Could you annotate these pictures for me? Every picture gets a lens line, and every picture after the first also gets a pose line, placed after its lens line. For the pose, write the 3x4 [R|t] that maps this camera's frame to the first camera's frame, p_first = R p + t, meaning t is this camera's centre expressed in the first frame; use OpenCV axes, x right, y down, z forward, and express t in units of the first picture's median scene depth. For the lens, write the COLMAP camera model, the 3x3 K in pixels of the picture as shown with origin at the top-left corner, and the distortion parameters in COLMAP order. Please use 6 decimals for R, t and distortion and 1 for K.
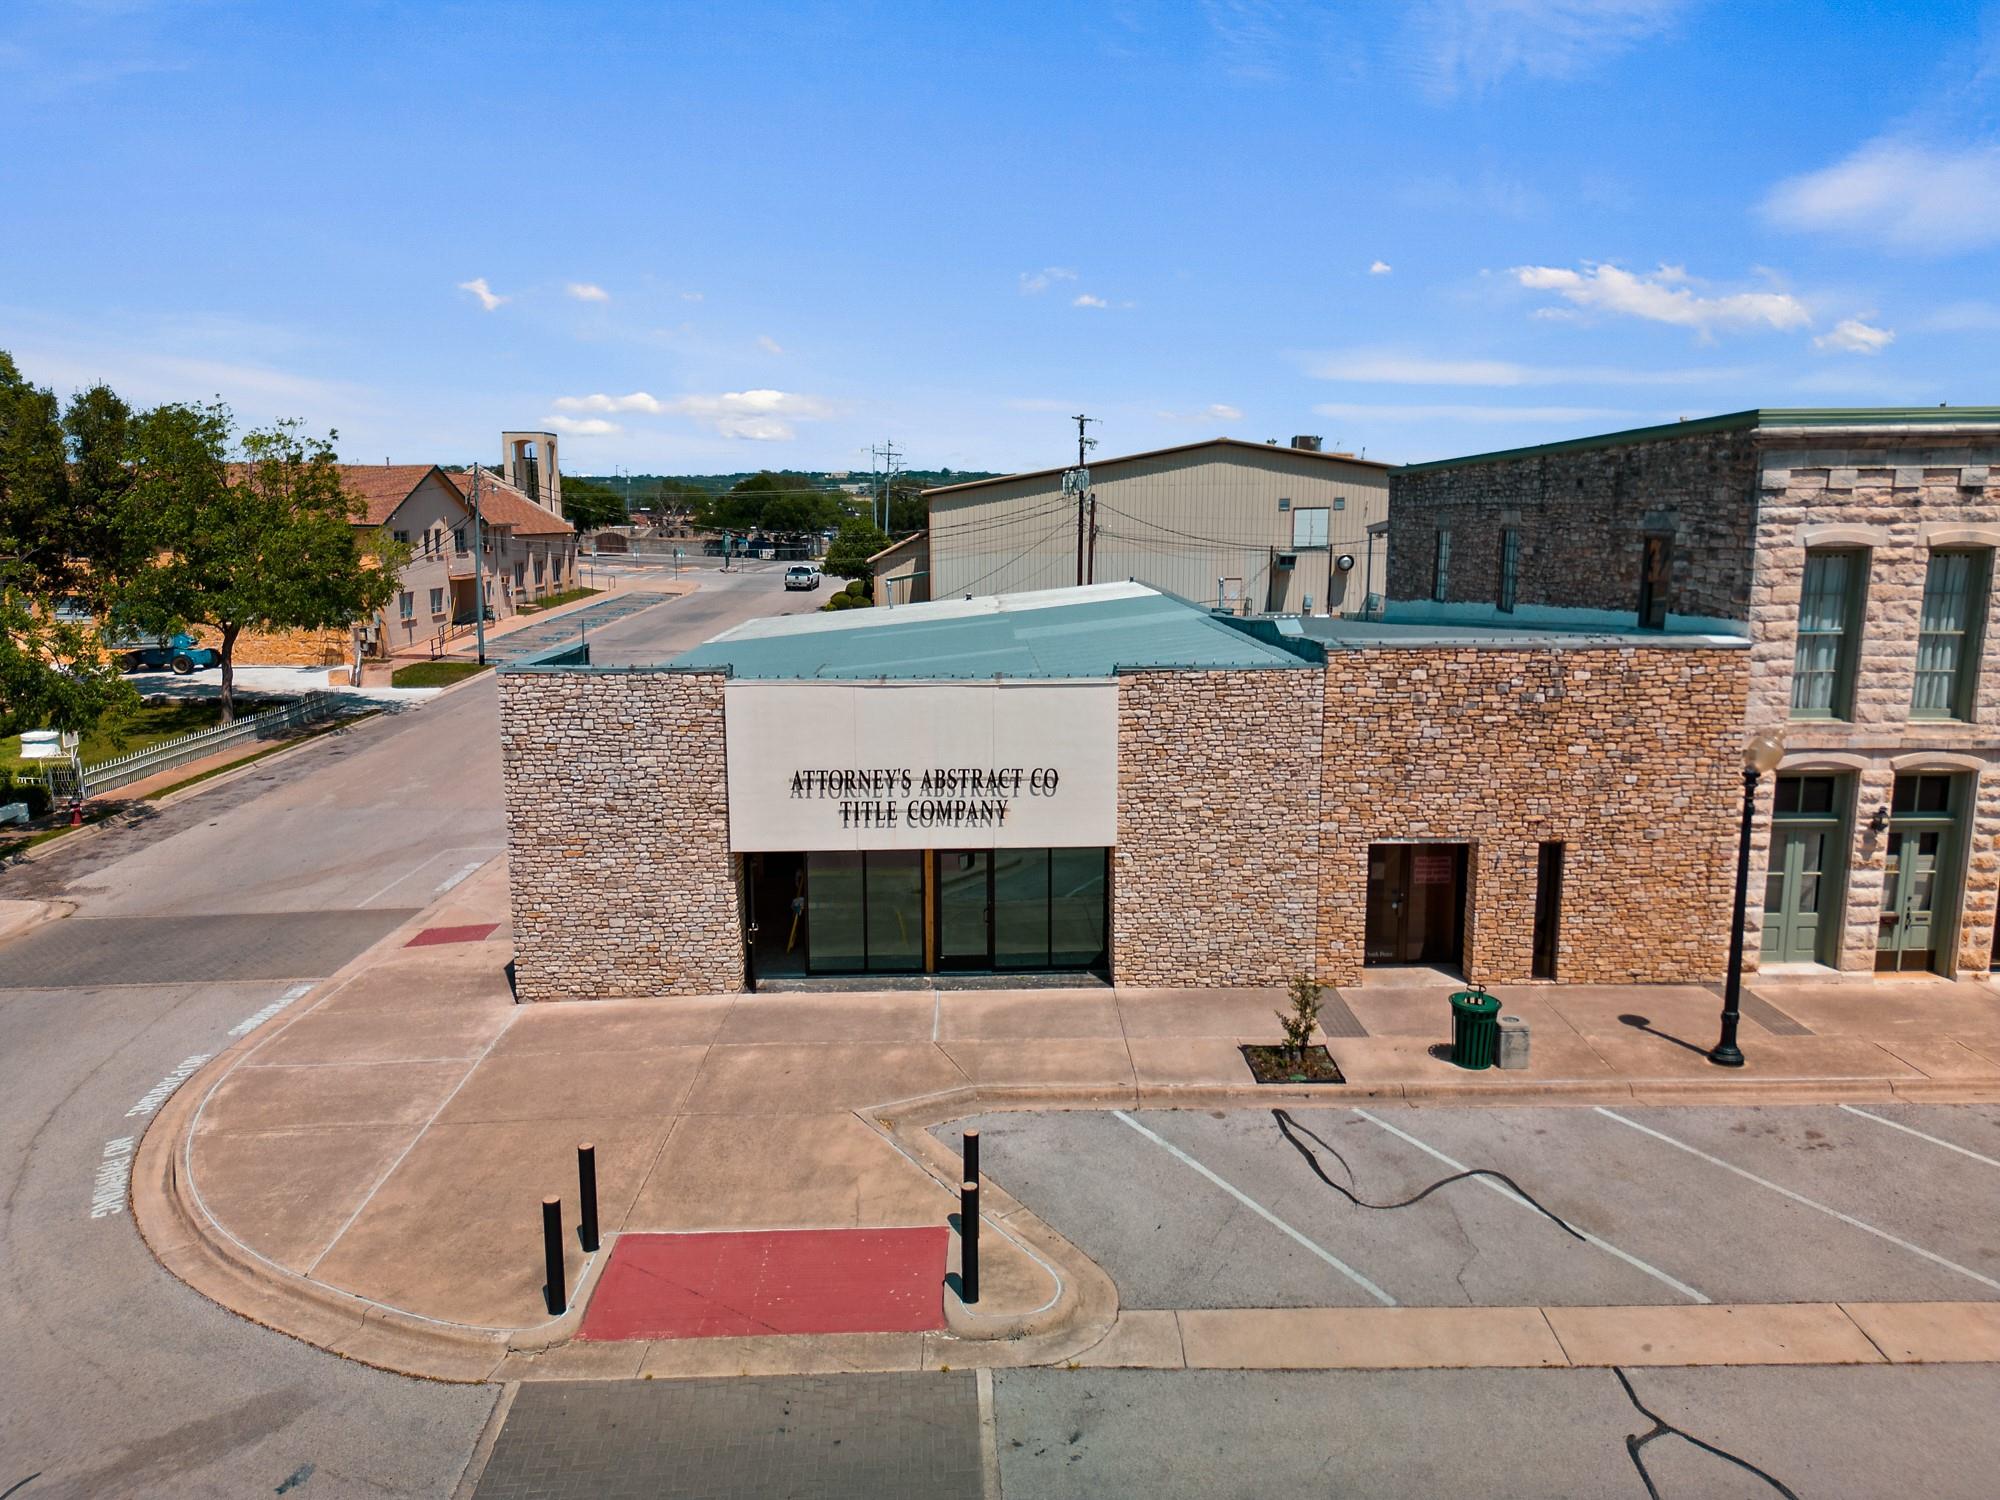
lens RADIAL K [[1387.9, 0, 1003.9], [0, 1387.9, 754.3], [0, 0, 1]] dist [0.052028, -0.035214]
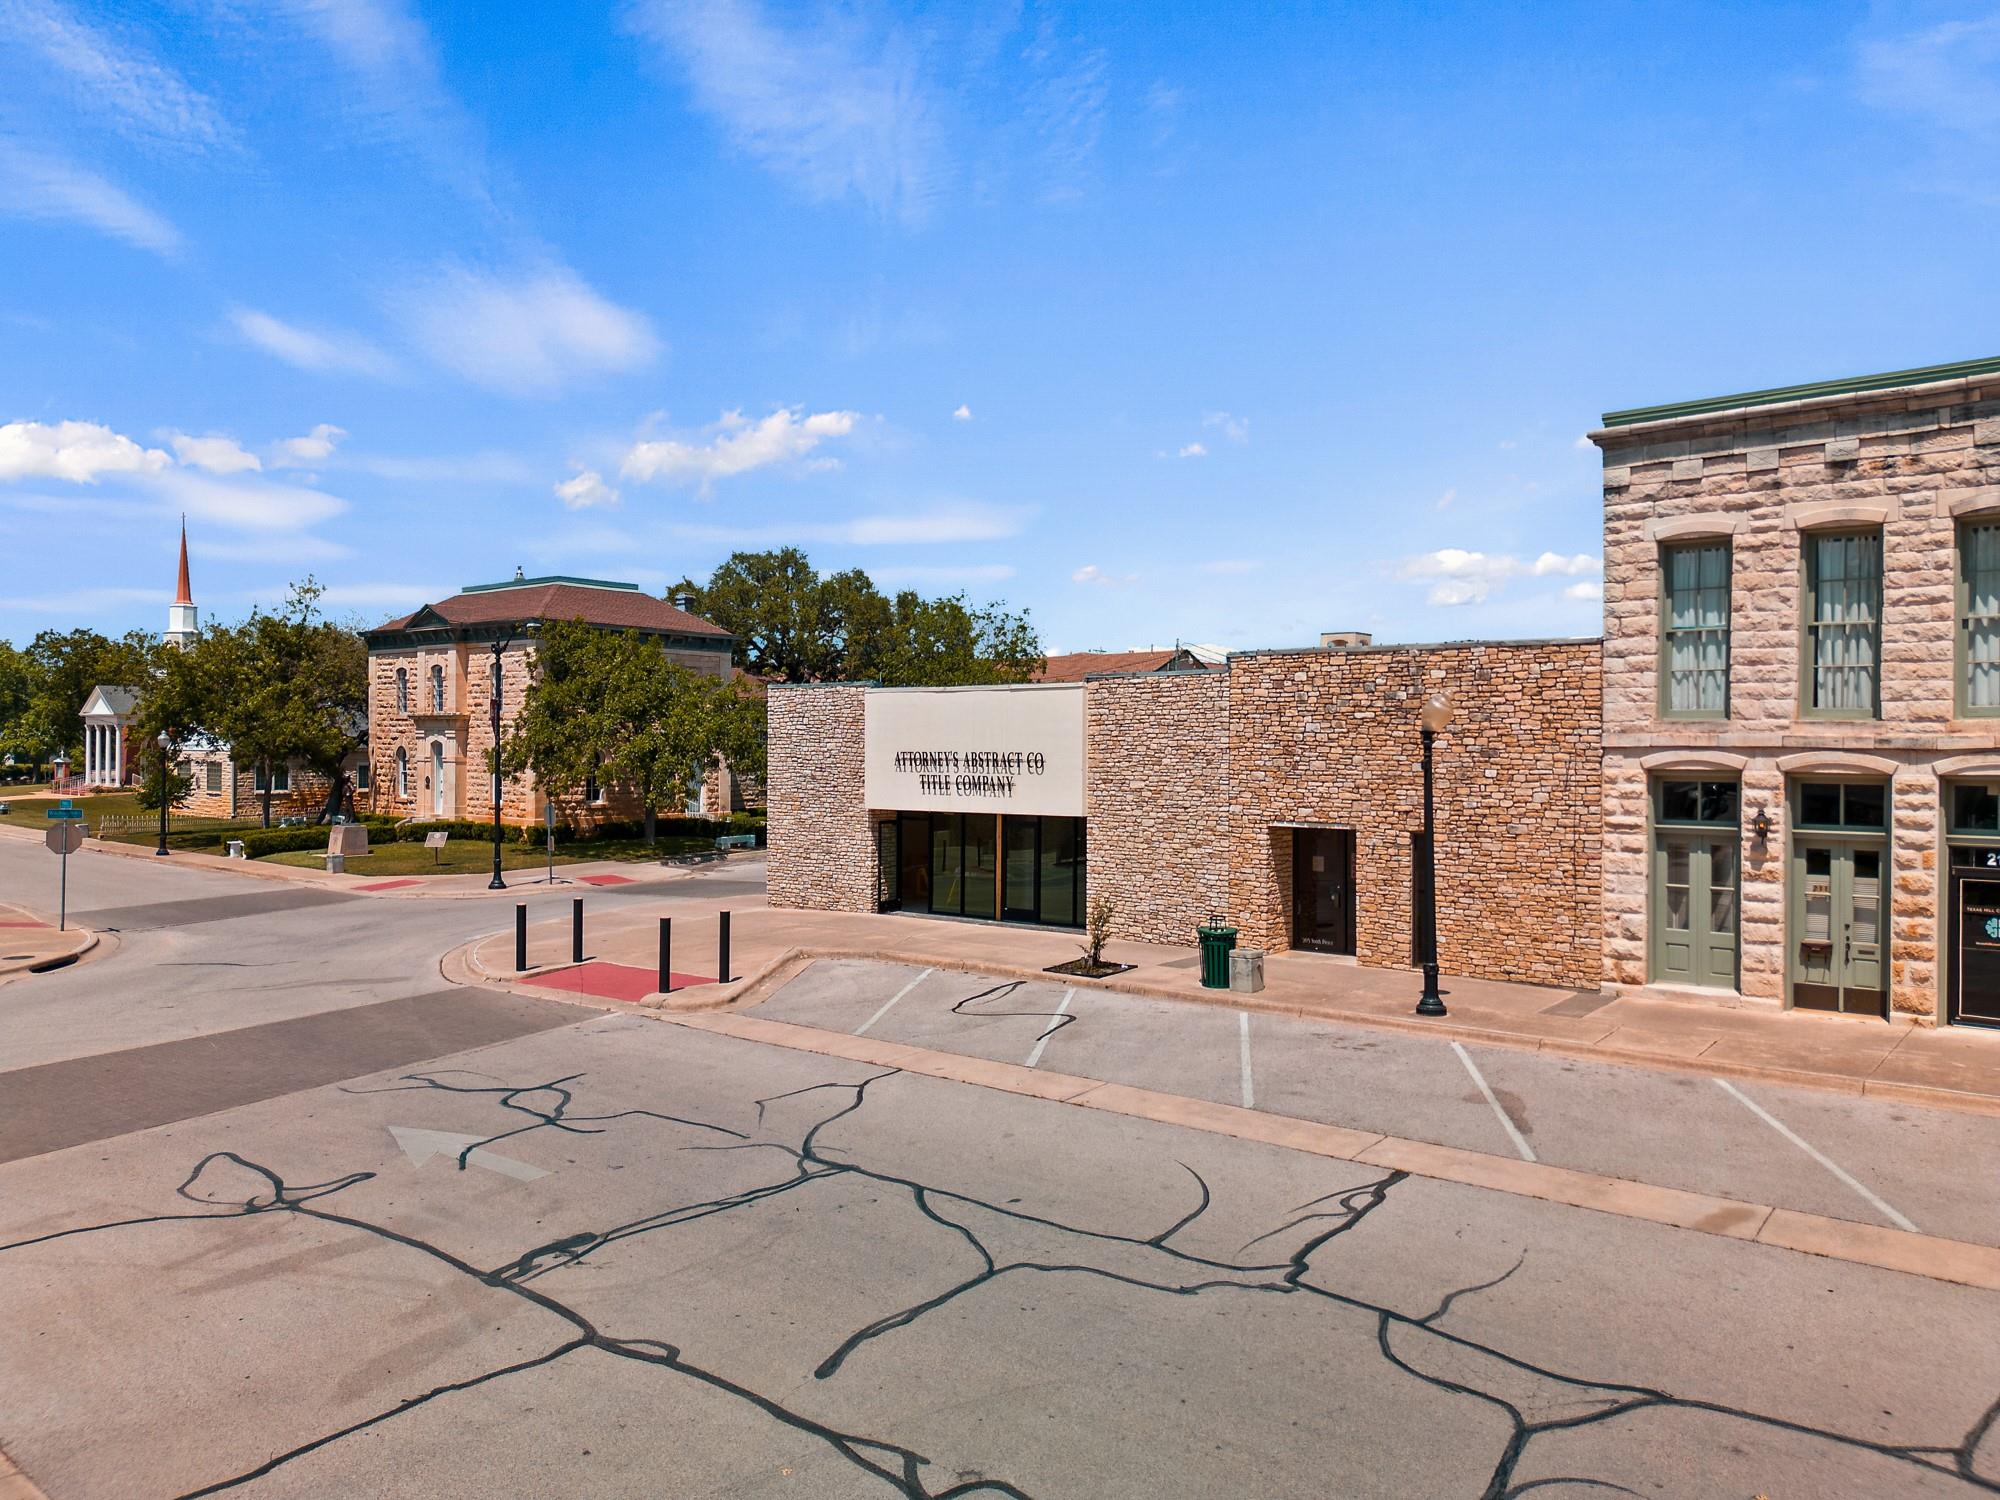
lens RADIAL K [[1387.9, 0, 1010.8], [0, 1387.9, 760.4], [0, 0, 1]] dist [0.052028, -0.035214]
pose [[0.771494, 0.015275, -0.636053, 0.832109], [-0.117973, 0.985810, -0.119419, 0.173930], [0.625203, 0.167168, 0.762349, -0.013527]]
